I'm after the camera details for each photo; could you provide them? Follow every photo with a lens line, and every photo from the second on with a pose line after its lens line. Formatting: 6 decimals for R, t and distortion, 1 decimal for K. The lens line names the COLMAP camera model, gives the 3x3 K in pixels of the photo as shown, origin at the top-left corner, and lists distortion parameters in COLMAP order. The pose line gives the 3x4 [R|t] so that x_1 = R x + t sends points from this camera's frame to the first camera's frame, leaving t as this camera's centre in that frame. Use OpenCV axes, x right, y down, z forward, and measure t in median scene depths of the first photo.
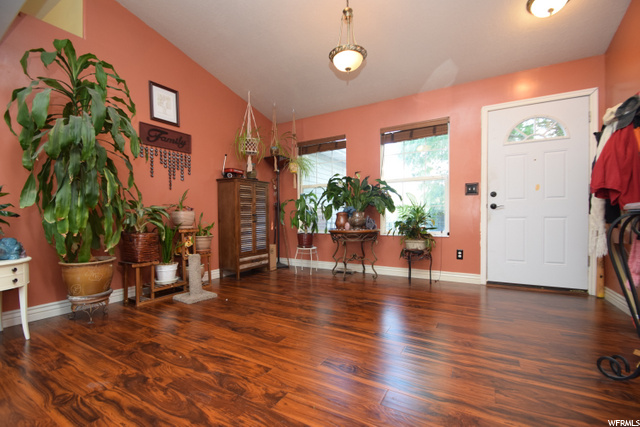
lens RADIAL K [[278.5, 0, 319.6], [0, 278.5, 216.9], [0, 0, 1]] dist [-0.004111, -0.004312]
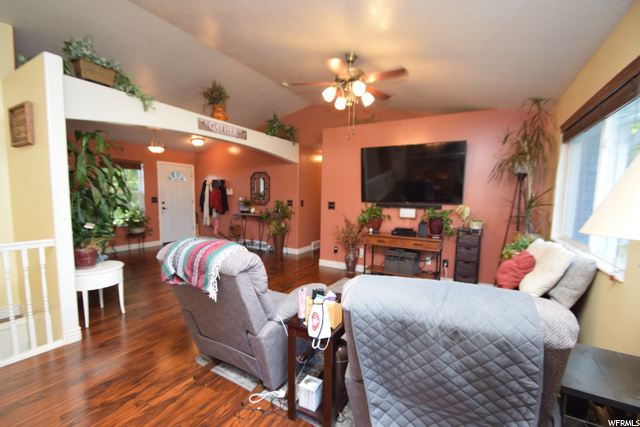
lens RADIAL K [[278.5, 0, 318.3], [0, 278.5, 217.7], [0, 0, 1]] dist [-0.004111, -0.004312]
pose [[-0.010434, -0.080888, 0.996669, -1.558950], [-0.007814, 0.996699, 0.080809, -0.148161], [-0.999915, -0.006944, -0.011032, -0.194048]]
